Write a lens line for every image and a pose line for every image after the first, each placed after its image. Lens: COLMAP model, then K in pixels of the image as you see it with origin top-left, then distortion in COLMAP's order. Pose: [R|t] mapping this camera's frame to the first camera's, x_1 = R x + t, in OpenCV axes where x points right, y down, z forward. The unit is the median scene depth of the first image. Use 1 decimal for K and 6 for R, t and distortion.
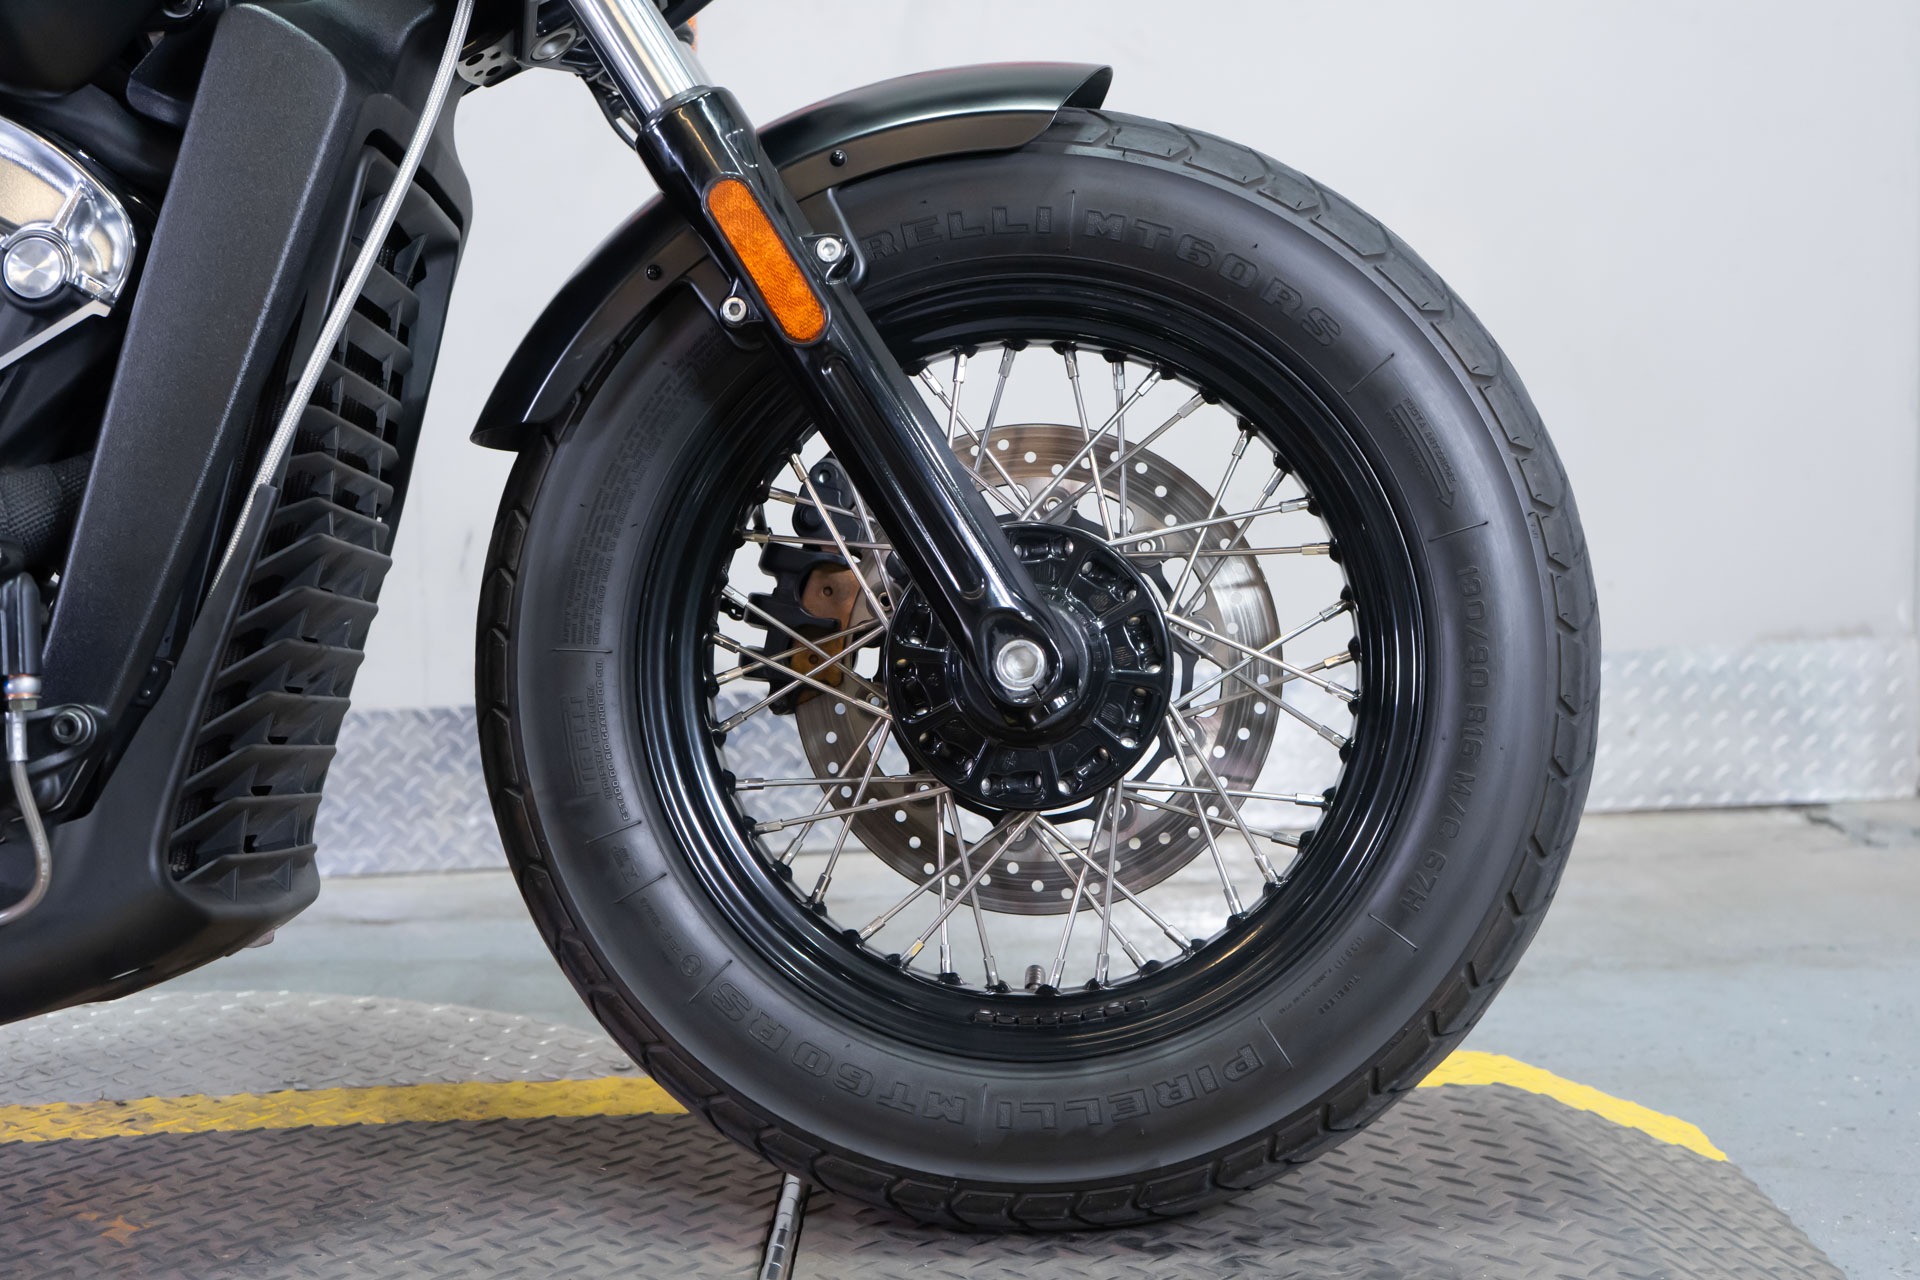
lens RADIAL K [[2165.3, 0, 960.0], [0, 2165.3, 640.0], [0, 0, 1]] dist [-0.016034, -0.021025]
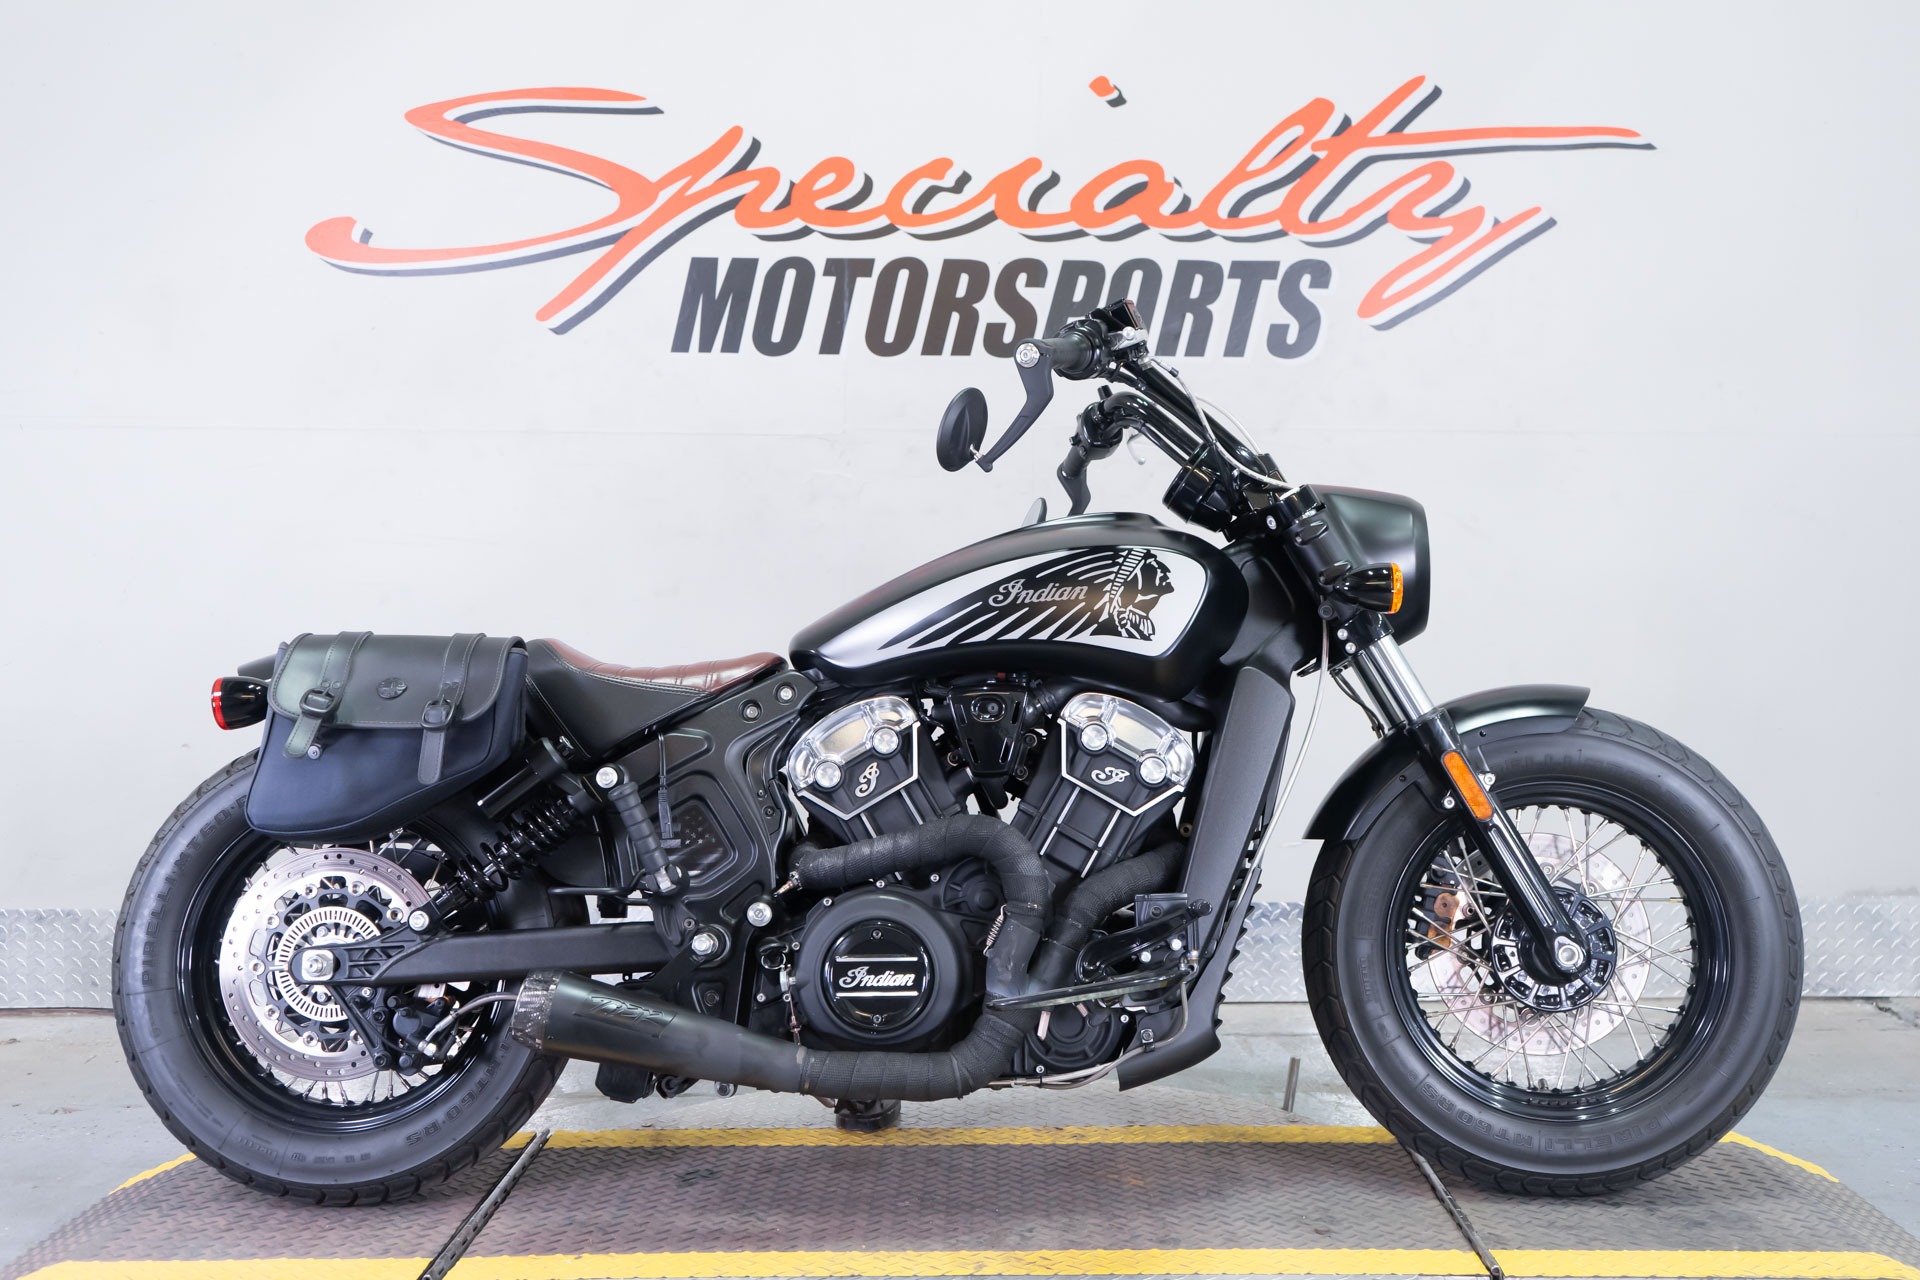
lens RADIAL K [[2076.7, 0, 960.0], [0, 2076.7, 640.0], [0, 0, 1]] dist [-0.000799, 0.034439]
pose [[0.999114, 0.031476, -0.027935, -0.552711], [-0.033030, 0.997827, -0.057014, -0.170922], [0.026079, 0.057886, 0.997983, -1.258287]]
